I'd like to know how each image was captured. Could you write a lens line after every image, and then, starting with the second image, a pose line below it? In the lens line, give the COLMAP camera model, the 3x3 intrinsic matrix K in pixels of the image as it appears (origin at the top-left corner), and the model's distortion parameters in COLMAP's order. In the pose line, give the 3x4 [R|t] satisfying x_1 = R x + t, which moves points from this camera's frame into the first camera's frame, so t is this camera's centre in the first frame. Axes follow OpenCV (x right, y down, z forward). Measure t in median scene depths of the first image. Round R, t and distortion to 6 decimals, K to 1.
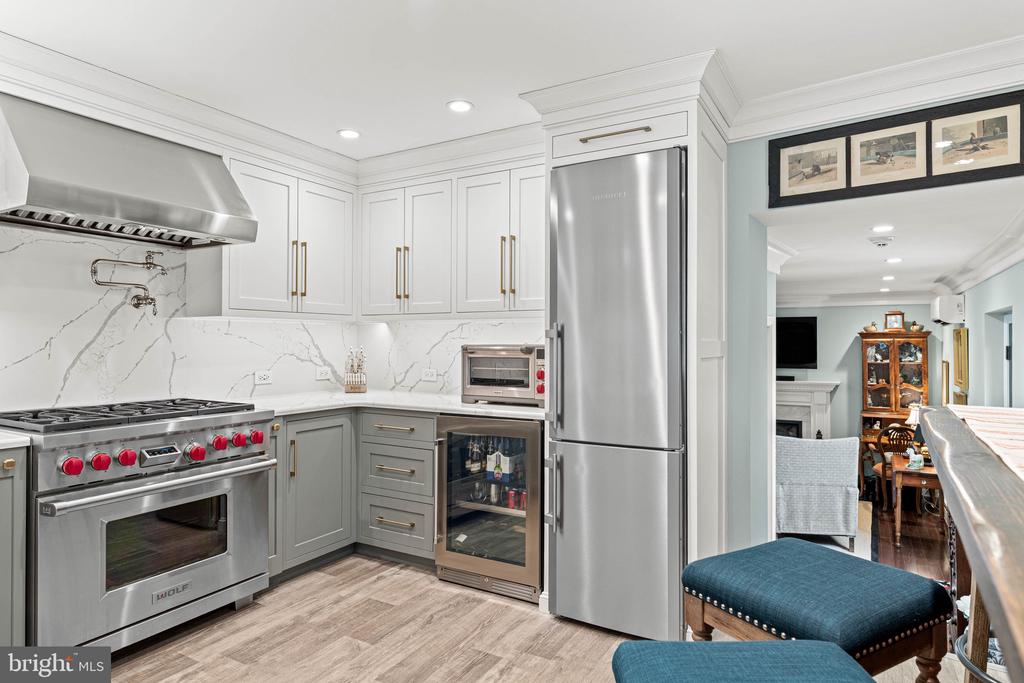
lens RADIAL K [[594.5, 0, 509.5], [0, 594.5, 340.4], [0, 0, 1]] dist [-0.003066, 0.002172]
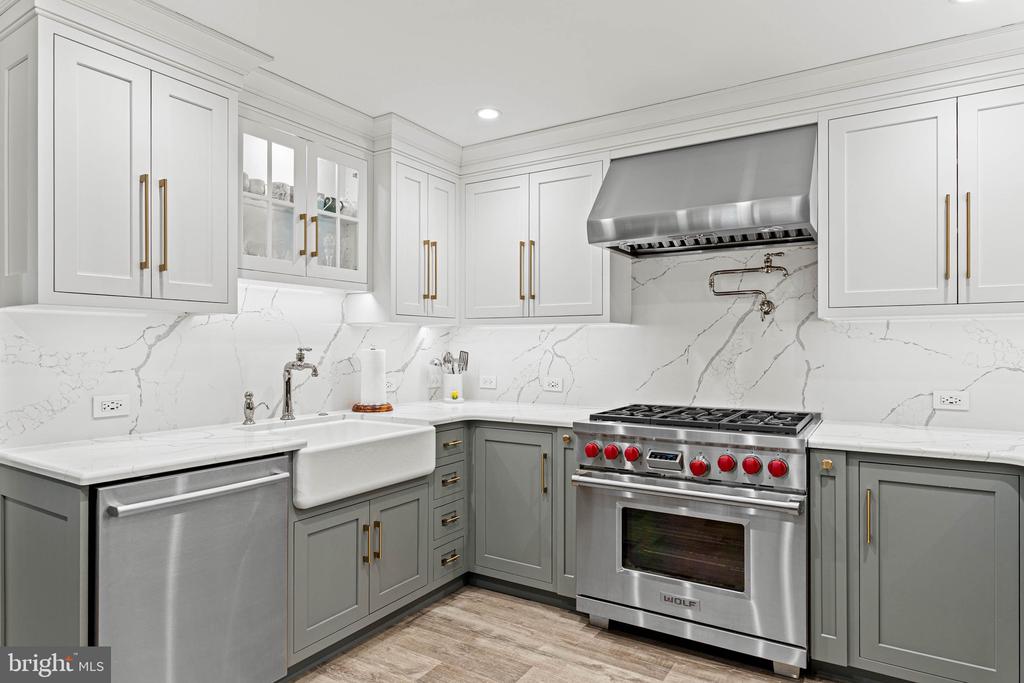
lens RADIAL K [[594.5, 0, 508.4], [0, 594.5, 344.5], [0, 0, 1]] dist [-0.003066, 0.002172]
pose [[-0.050058, -0.007229, -0.998720, 0.414269], [0.002947, 0.999968, -0.007386, 0.001138], [0.998742, -0.003313, -0.050035, 0.722978]]
